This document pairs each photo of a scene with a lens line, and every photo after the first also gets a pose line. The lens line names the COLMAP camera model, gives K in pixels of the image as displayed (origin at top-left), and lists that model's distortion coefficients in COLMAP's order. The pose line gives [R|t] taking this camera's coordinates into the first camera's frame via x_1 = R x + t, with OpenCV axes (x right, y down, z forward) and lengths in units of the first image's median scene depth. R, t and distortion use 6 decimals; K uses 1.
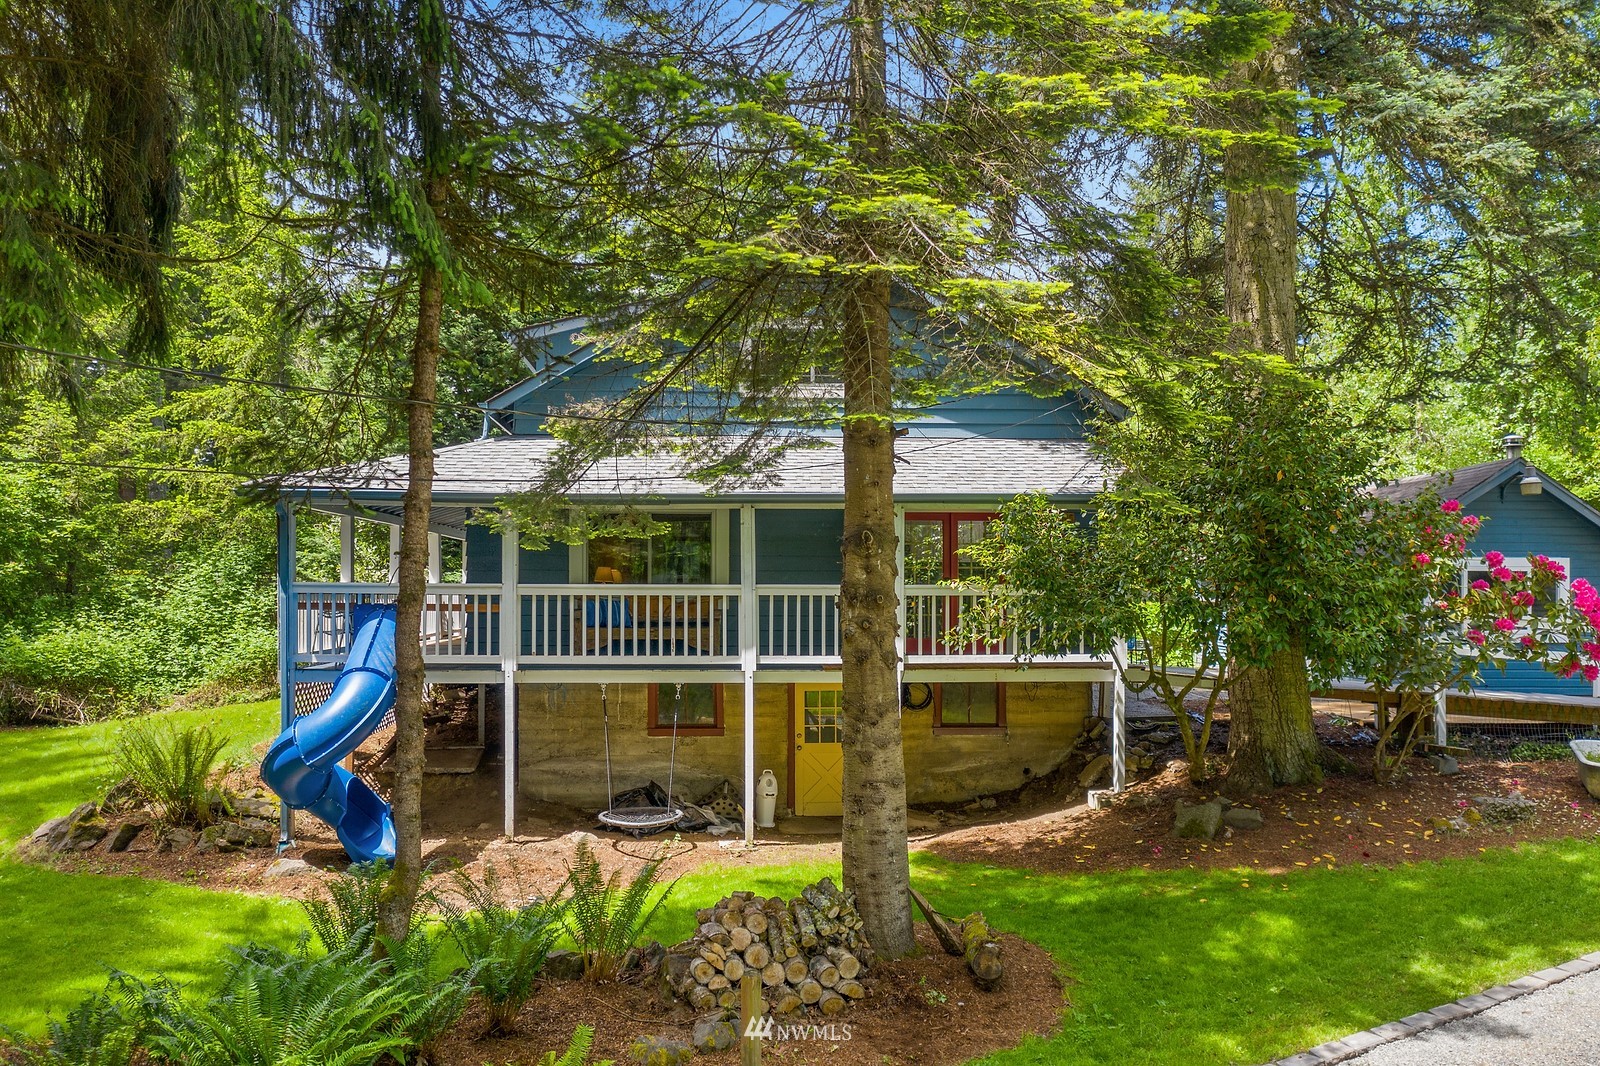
lens RADIAL K [[1282.0, 0, 801.9], [0, 1282.0, 534.4], [0, 0, 1]] dist [-0.008972, 0.013436]
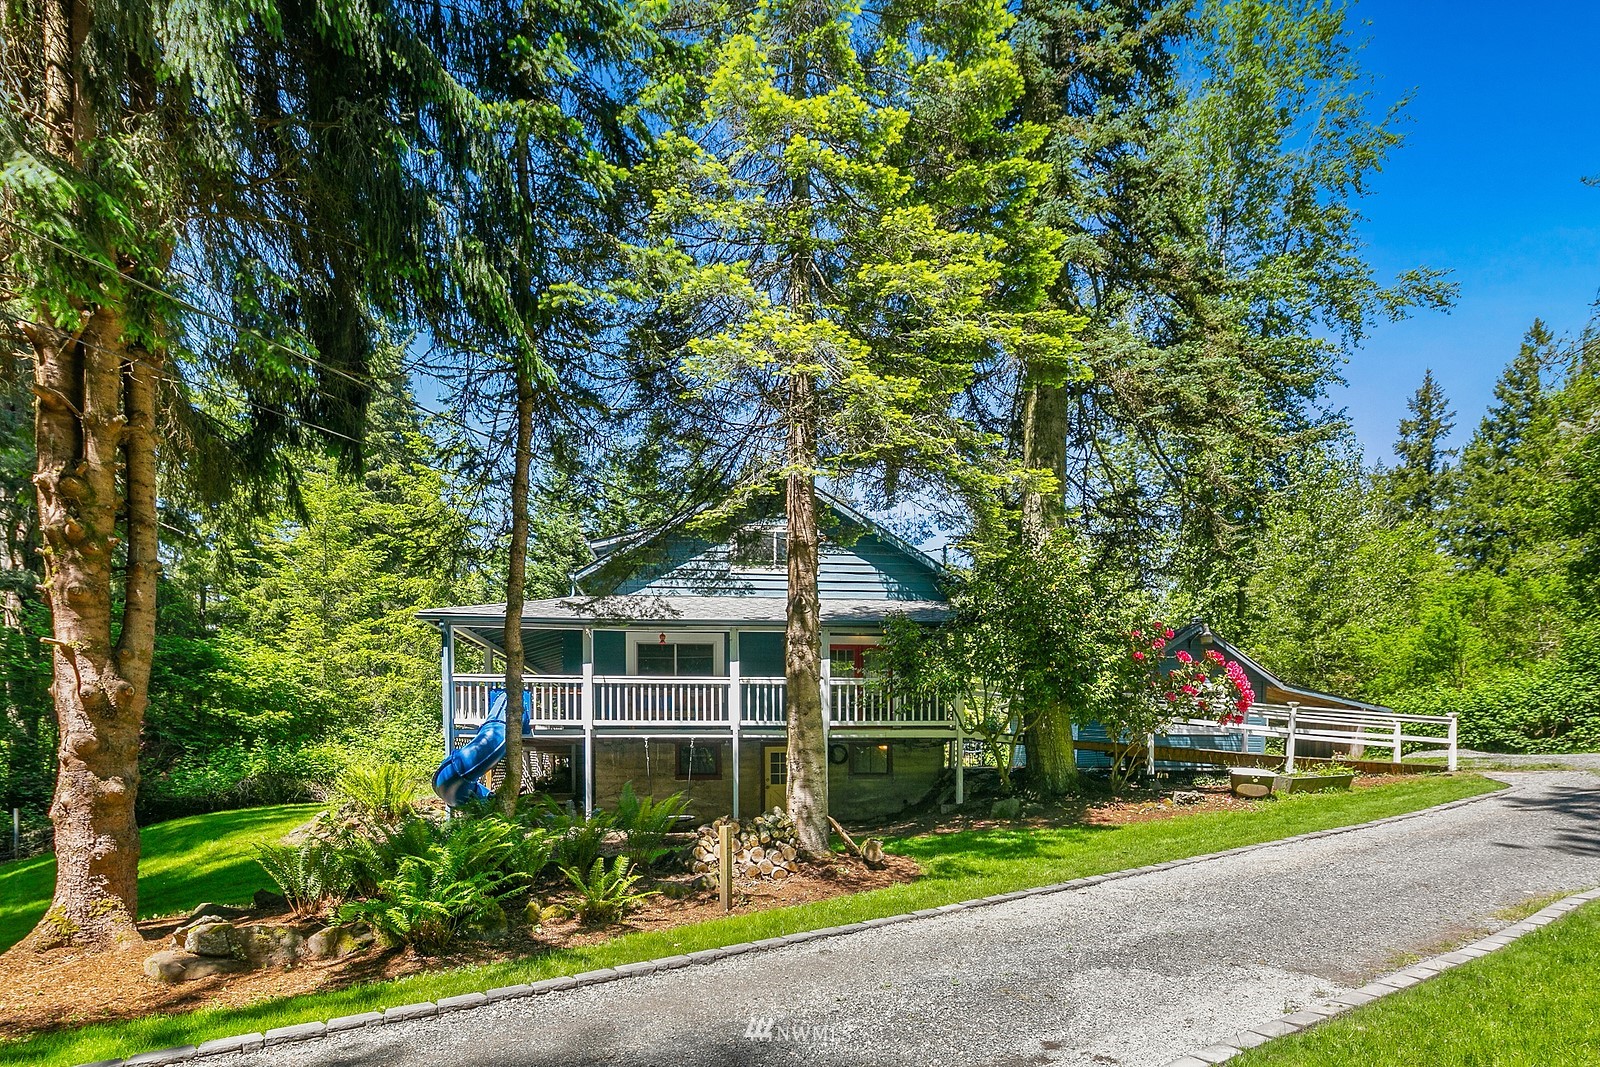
lens RADIAL K [[786.2, 0, 772.8], [0, 786.2, 544.7], [0, 0, 1]] dist [0.003156, -0.004139]
pose [[0.999597, -0.005435, 0.027856, -0.019922], [0.004950, 0.999835, 0.017455, -0.147589], [-0.027946, -0.017310, 0.999460, -0.003834]]
